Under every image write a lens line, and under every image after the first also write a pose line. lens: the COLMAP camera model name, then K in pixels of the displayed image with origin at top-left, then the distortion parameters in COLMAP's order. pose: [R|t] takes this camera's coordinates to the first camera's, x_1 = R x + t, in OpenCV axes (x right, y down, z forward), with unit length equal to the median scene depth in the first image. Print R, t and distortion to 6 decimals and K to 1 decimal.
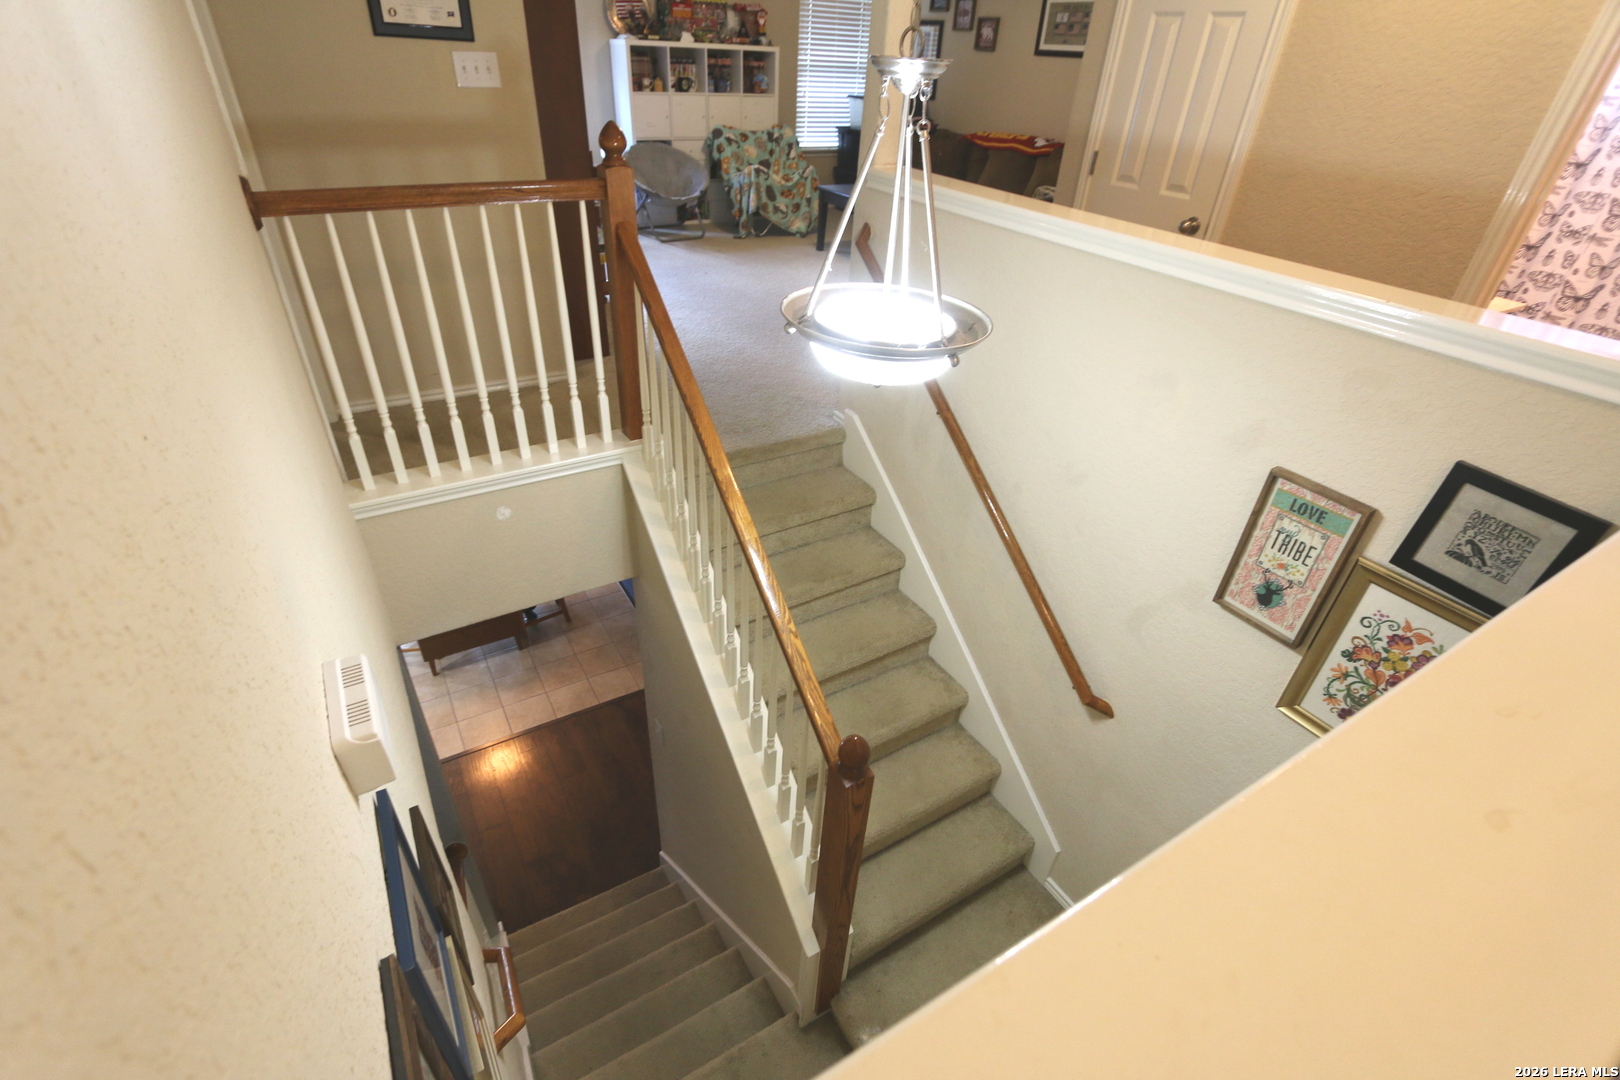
lens RADIAL K [[741.9, 0, 806.9], [0, 741.9, 558.3], [0, 0, 1]] dist [-0.020212, 0.003599]
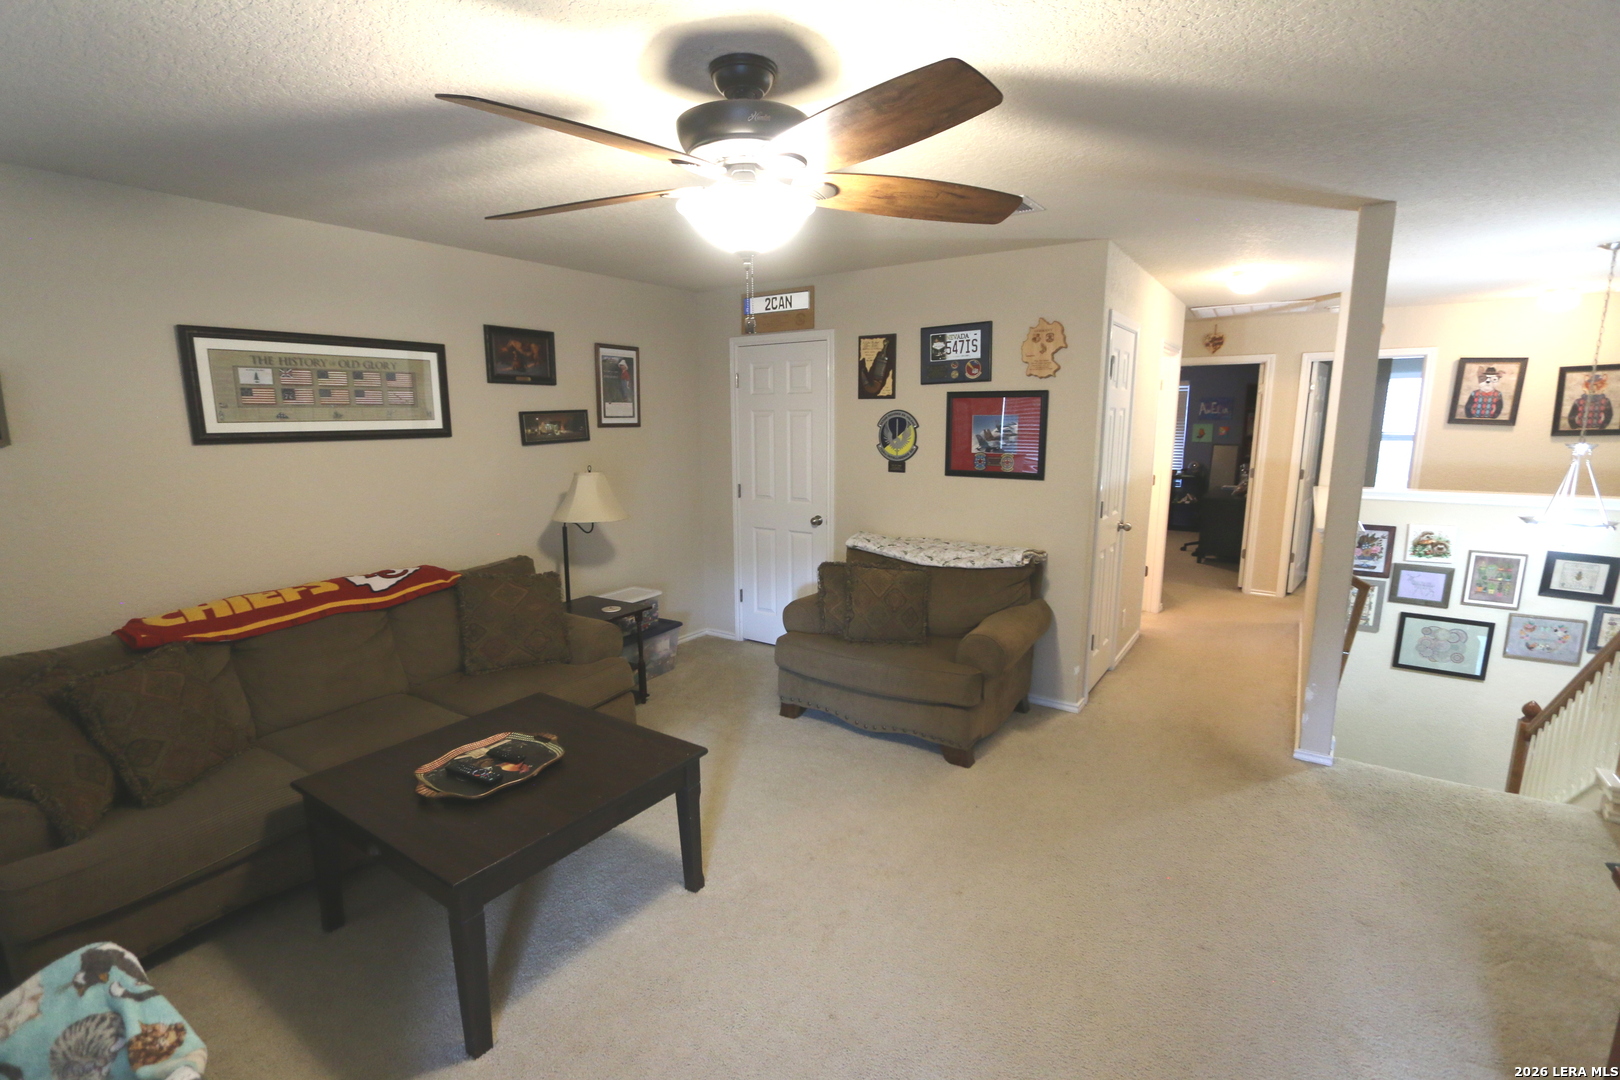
lens RADIAL K [[741.9, 0, 805.9], [0, 741.9, 548.8], [0, 0, 1]] dist [-0.020212, 0.003599]
pose [[-0.417895, -0.200048, 0.886197, -0.285516], [0.503188, 0.761201, 0.409115, -0.691726], [-0.756416, 0.616891, -0.217441, 0.934785]]
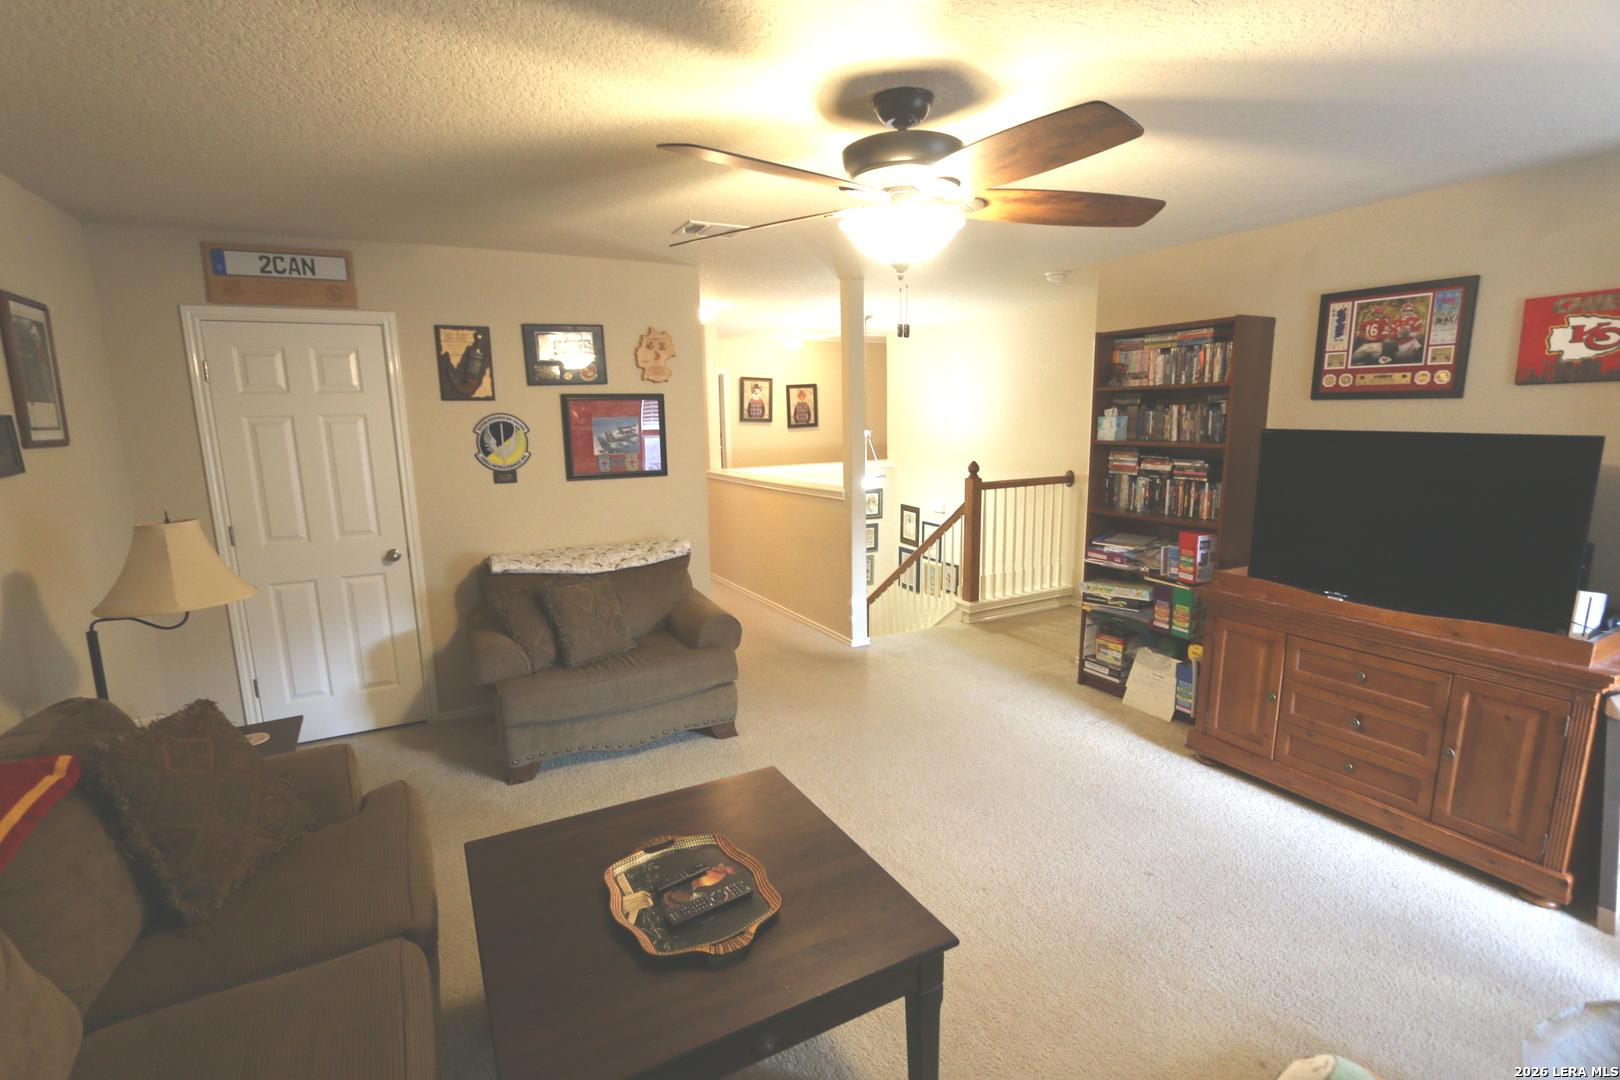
lens RADIAL K [[741.9, 0, 807.7], [0, 741.9, 549.9], [0, 0, 1]] dist [-0.020212, 0.003599]
pose [[-0.998372, -0.034250, 0.045606, 0.061290], [0.007887, 0.709034, 0.705130, -0.825145], [-0.056487, 0.704342, -0.707609, 1.157371]]
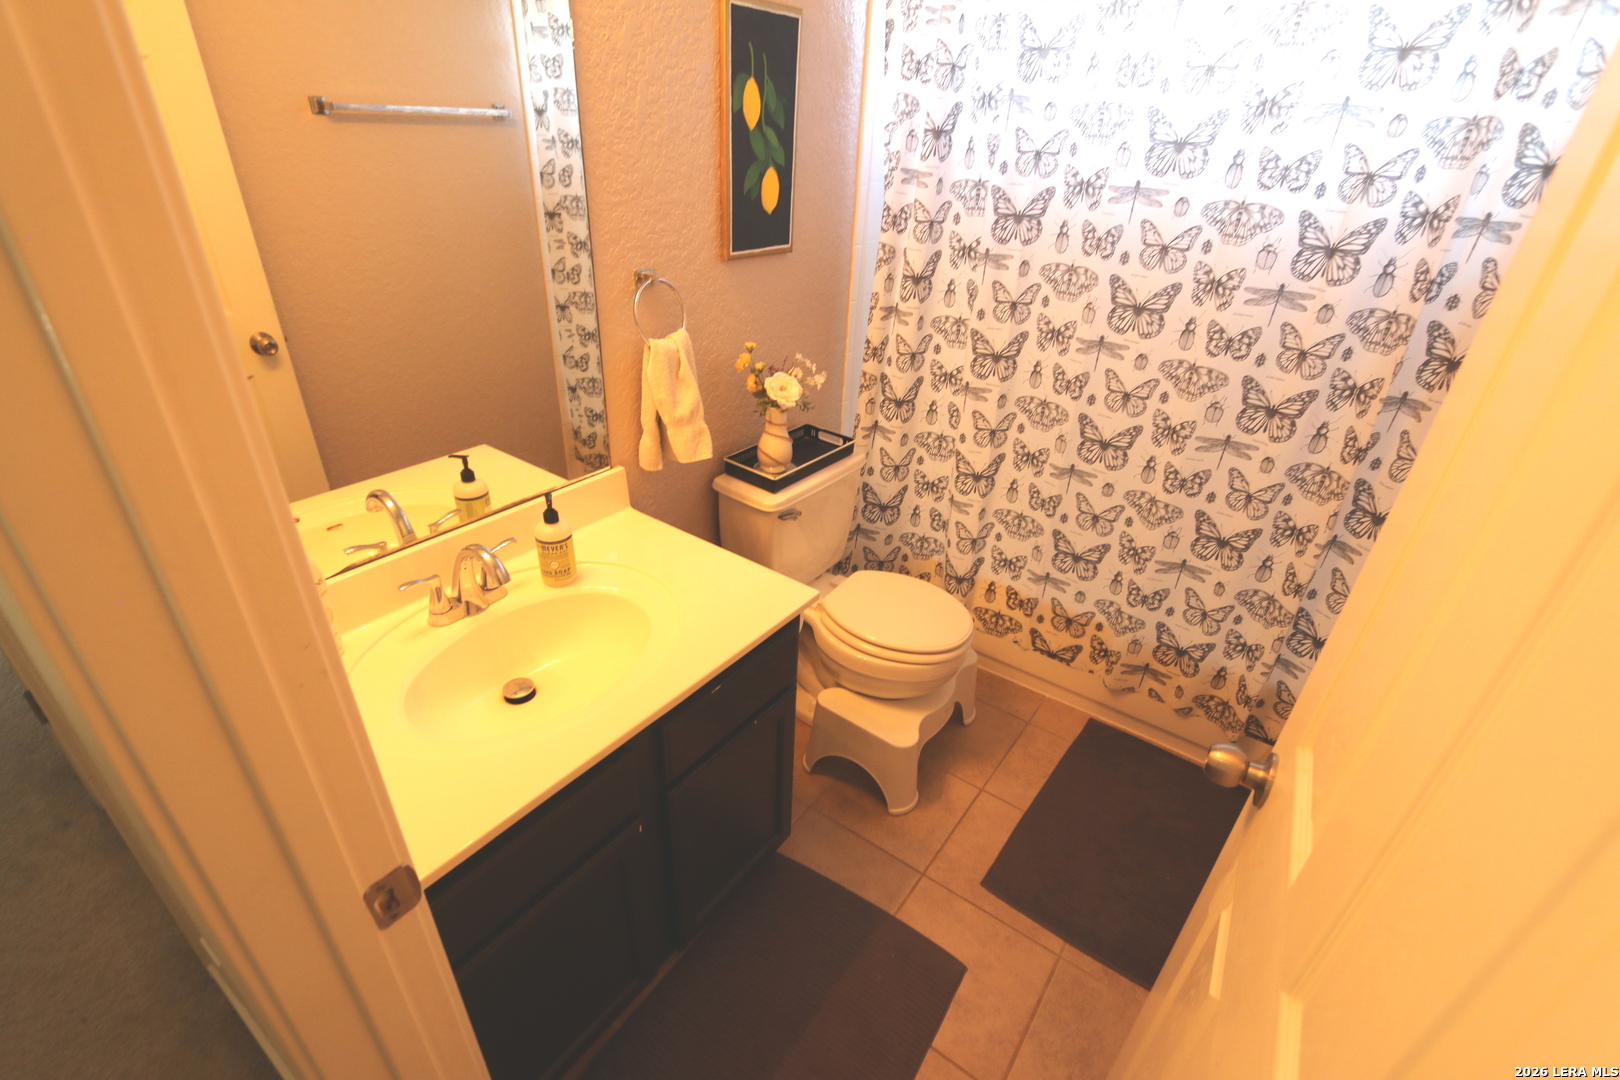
lens RADIAL K [[741.9, 0, 804.8], [0, 741.9, 561.6], [0, 0, 1]] dist [-0.020212, 0.003599]
pose [[0.923583, -0.203359, 0.325023, 0.396430], [0.219590, 0.975497, -0.013641, -0.176003], [-0.314285, 0.083970, 0.945608, 0.251634]]
